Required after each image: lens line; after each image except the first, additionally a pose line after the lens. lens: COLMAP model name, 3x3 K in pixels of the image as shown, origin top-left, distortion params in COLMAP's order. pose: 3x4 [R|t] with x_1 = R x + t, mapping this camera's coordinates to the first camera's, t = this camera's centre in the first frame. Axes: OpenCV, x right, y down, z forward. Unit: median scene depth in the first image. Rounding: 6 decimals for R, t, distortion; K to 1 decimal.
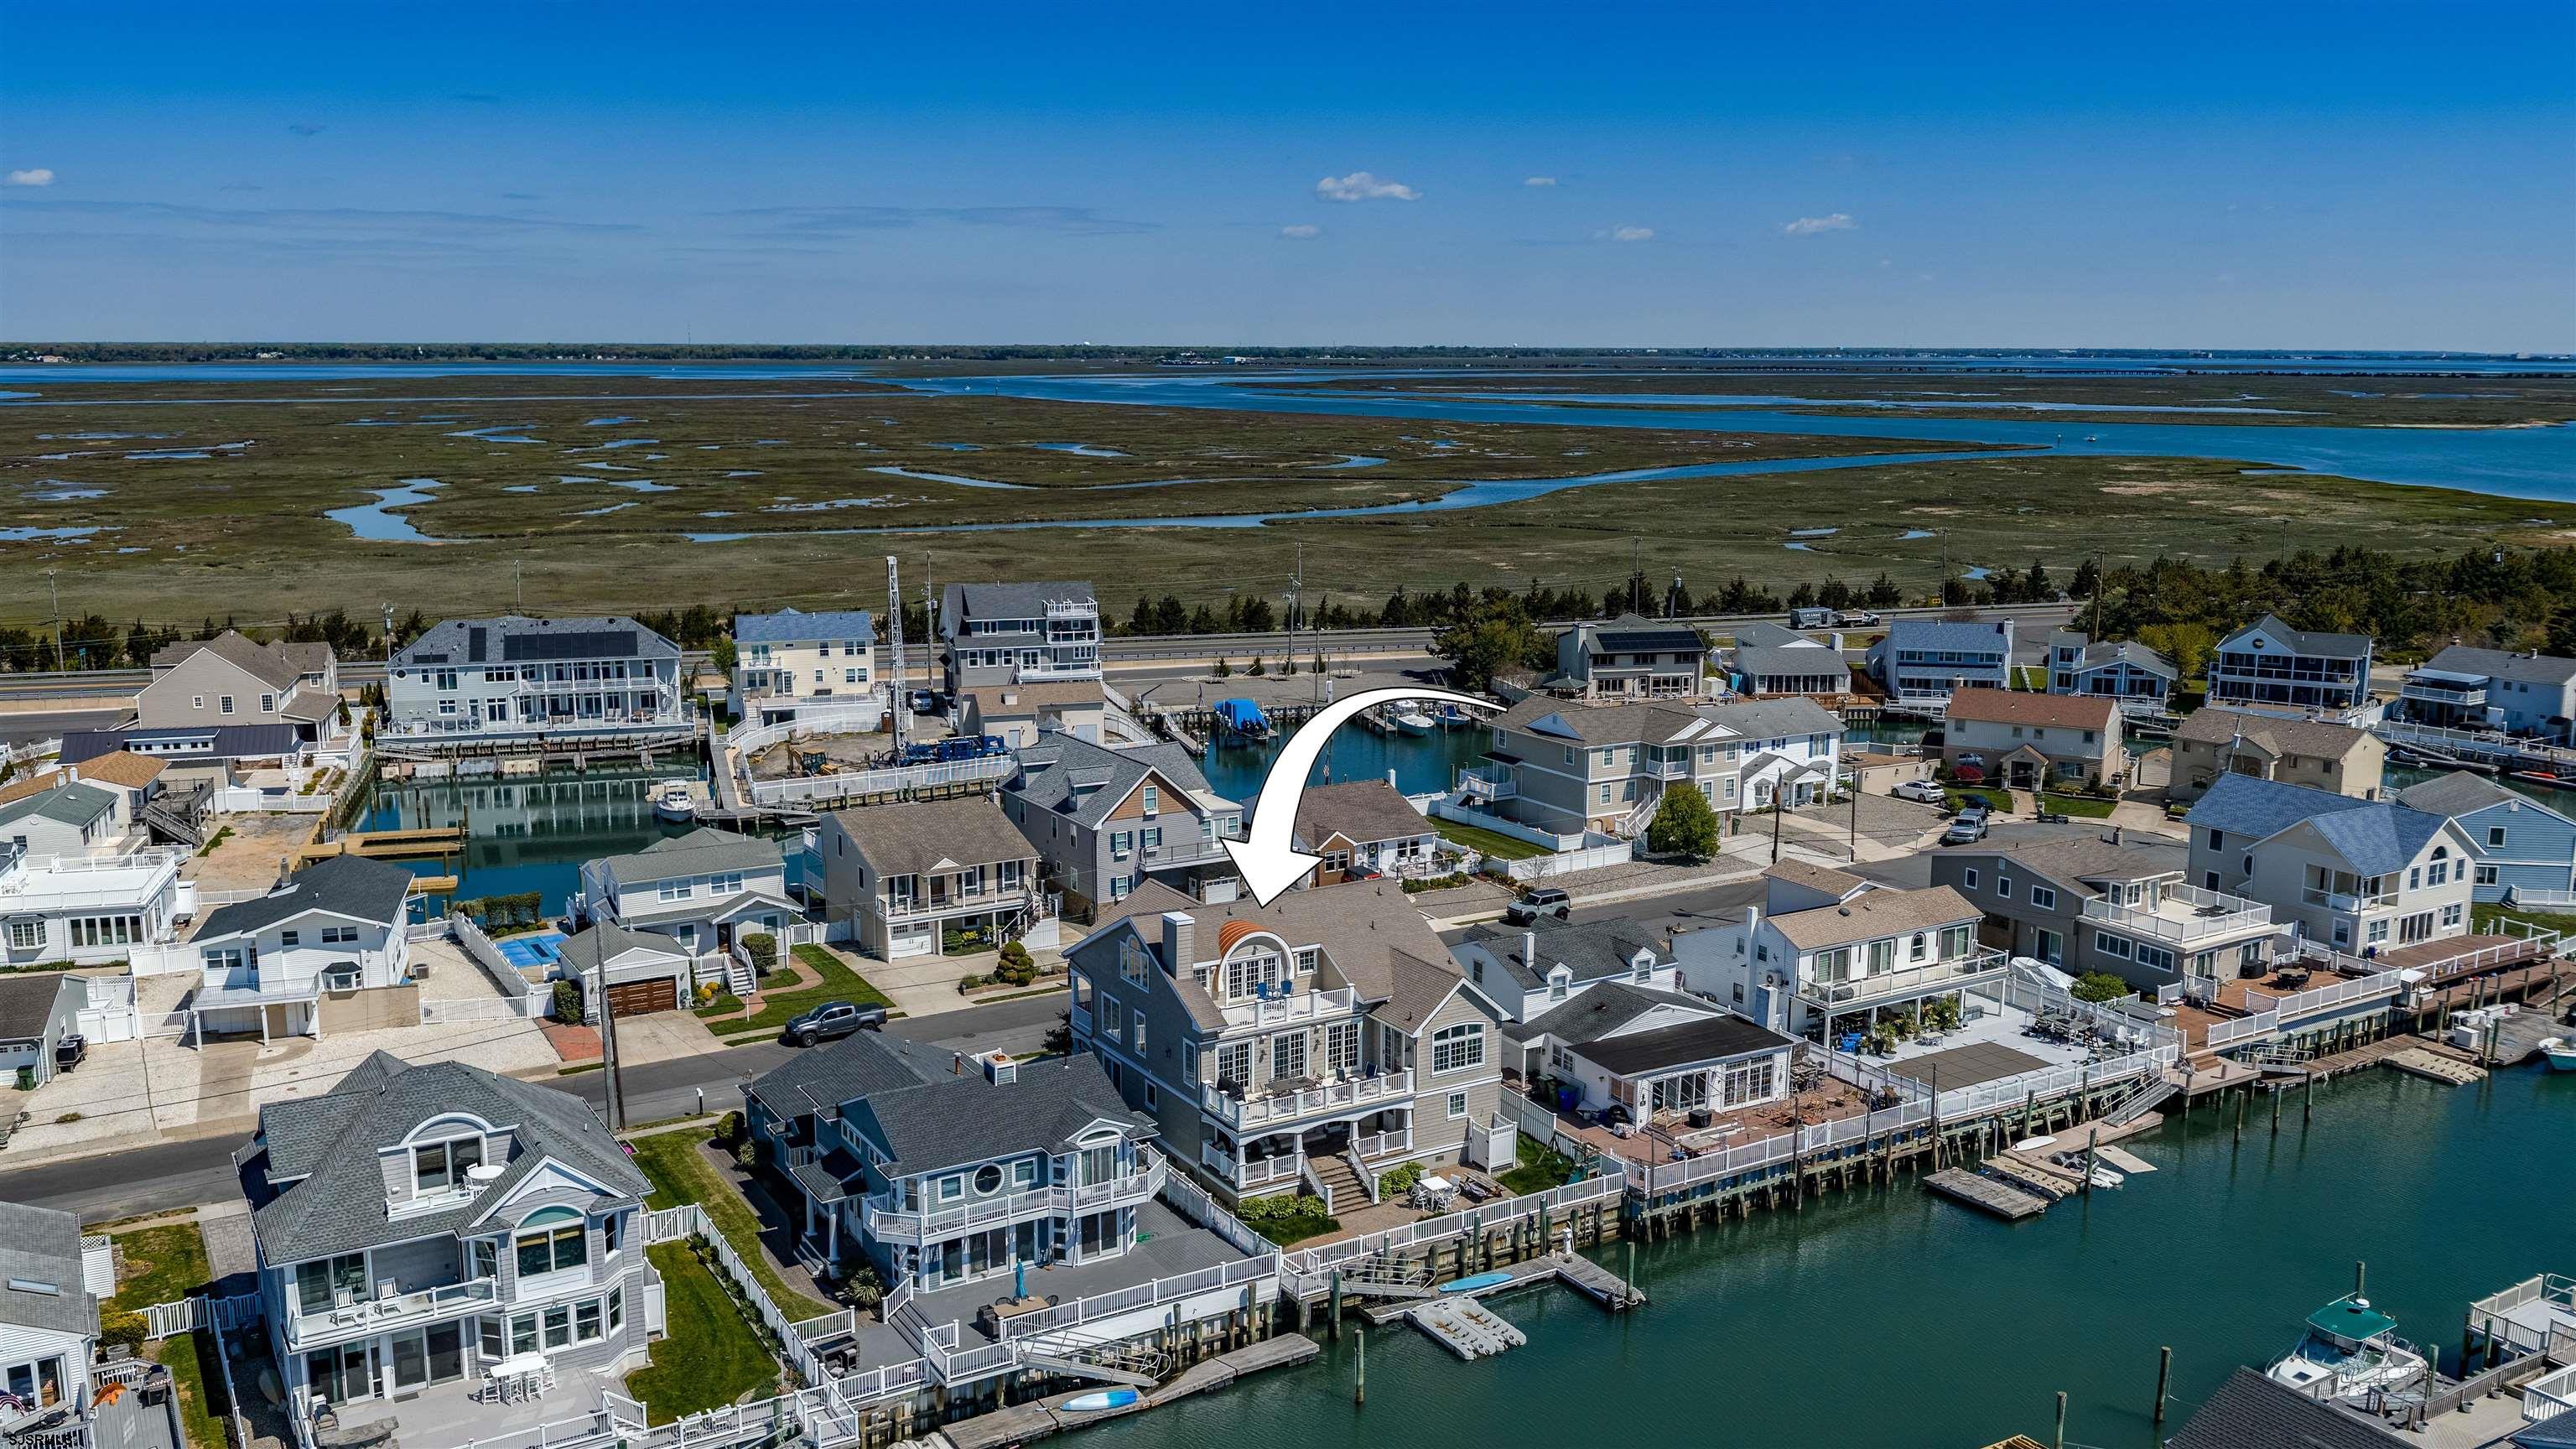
lens RADIAL K [[2130.9, 0, 1295.8], [0, 2130.9, 720.3], [0, 0, 1]] dist [0.023972, -0.044039]
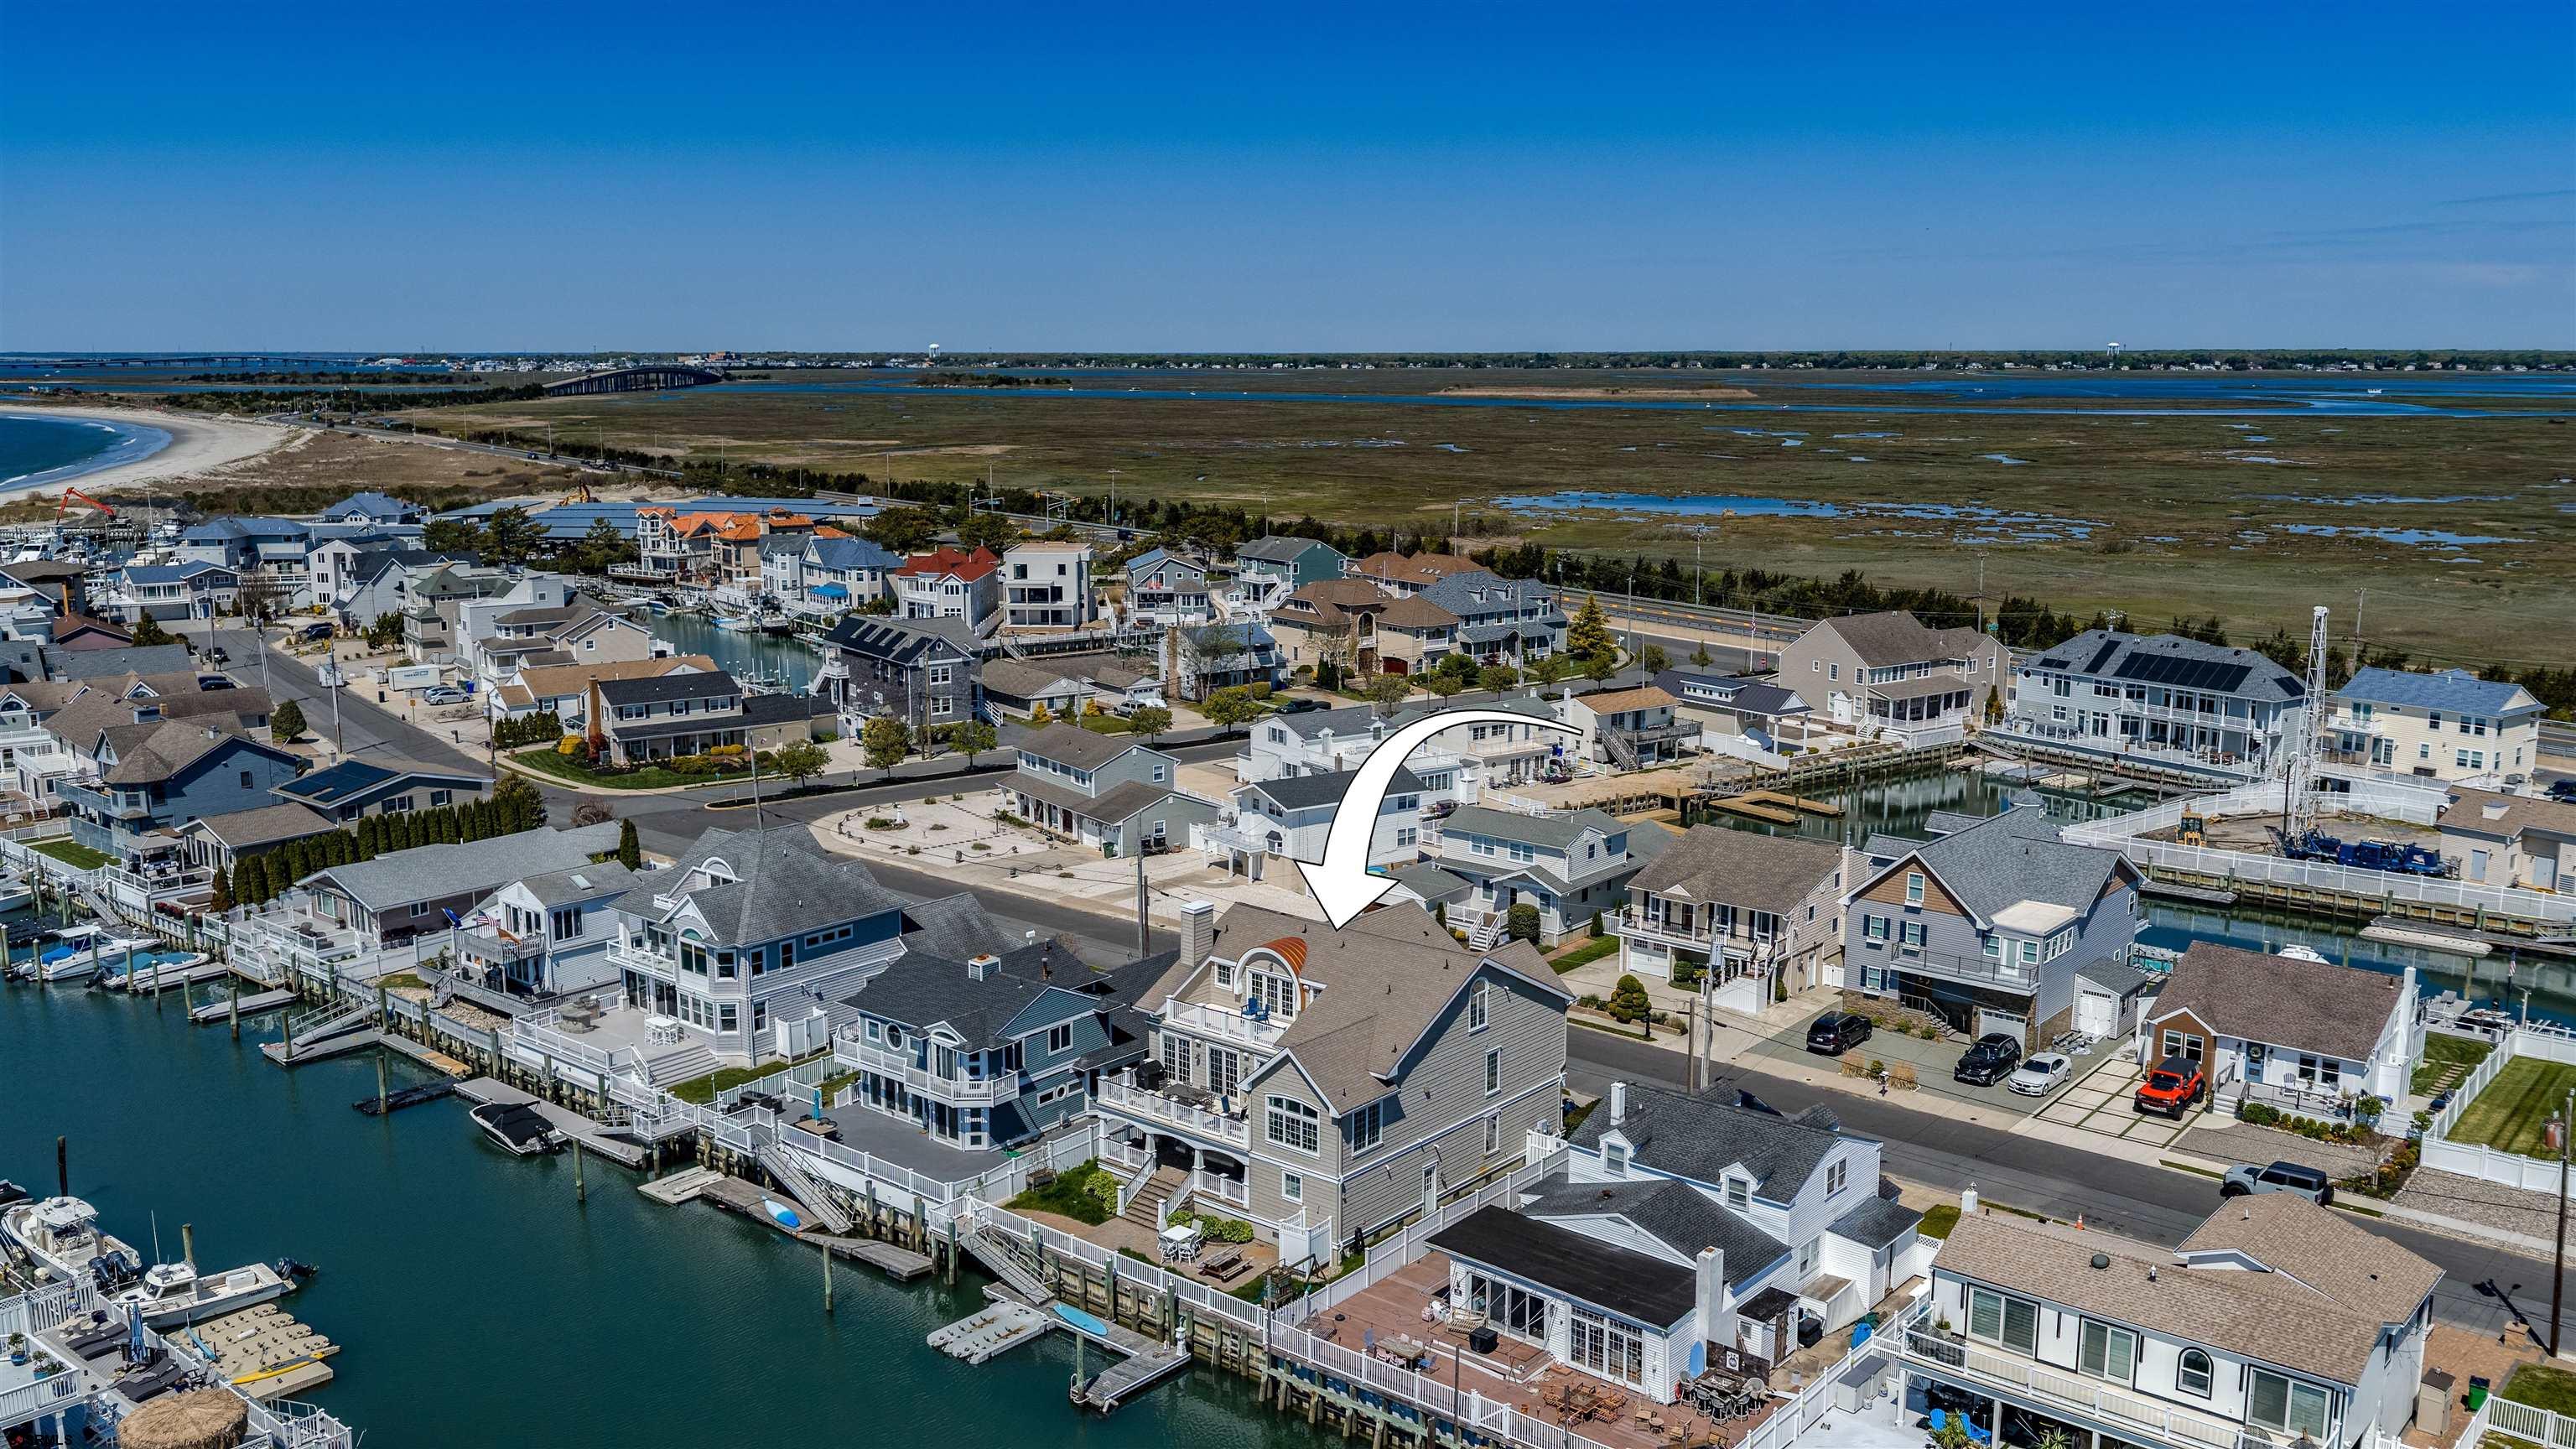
lens RADIAL K [[2130.9, 0, 1293.9], [0, 2130.9, 745.9], [0, 0, 1]] dist [0.023972, -0.044039]
pose [[0.319910, 0.169374, -0.932186, 0.826578], [-0.162565, 0.979113, 0.122111, -0.106754], [0.933397, 0.112476, 0.340762, 0.618762]]
